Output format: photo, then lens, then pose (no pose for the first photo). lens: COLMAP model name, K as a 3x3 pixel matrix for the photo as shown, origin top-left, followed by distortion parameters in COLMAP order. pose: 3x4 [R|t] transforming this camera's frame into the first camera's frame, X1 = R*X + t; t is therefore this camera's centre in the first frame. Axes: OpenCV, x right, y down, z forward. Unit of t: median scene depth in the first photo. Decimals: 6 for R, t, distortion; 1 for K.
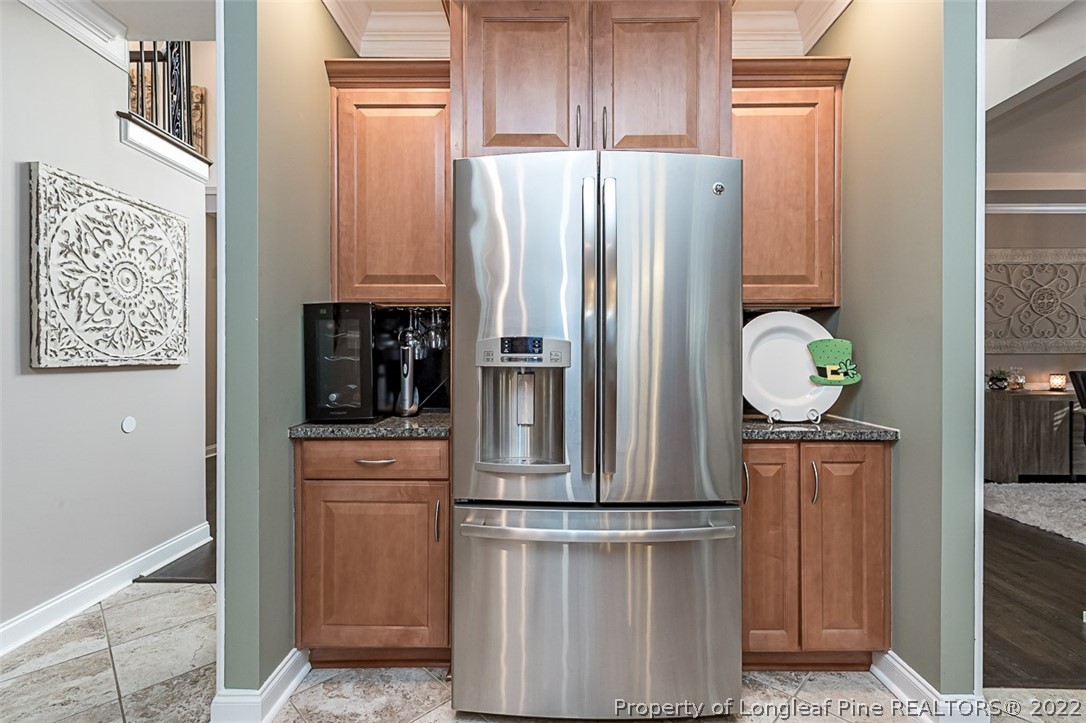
lens RADIAL K [[487.4, 0, 544.8], [0, 487.4, 354.9], [0, 0, 1]] dist [-0.003584, 0.001180]
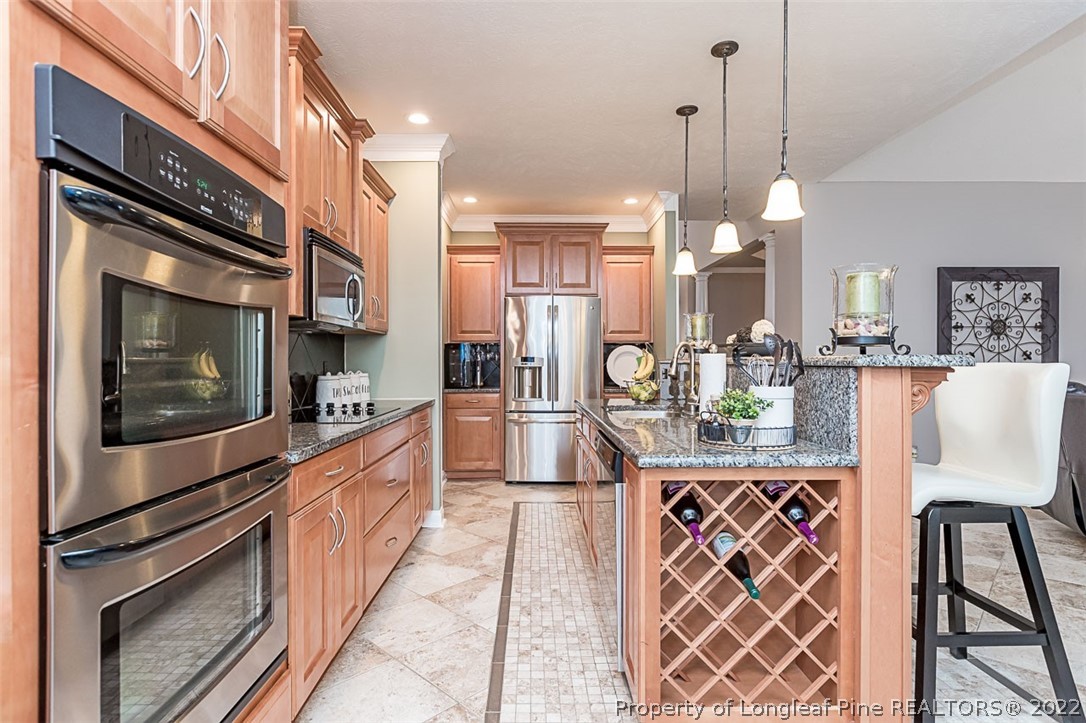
lens RADIAL K [[554.2, 0, 543.0], [0, 554.2, 360.9], [0, 0, 1]] dist [-0.001223, 0.000274]
pose [[0.999755, -0.002133, 0.022052, -0.023077], [0.002250, 0.999984, -0.005283, 0.008023], [-0.022041, 0.005331, 0.999743, -2.132288]]
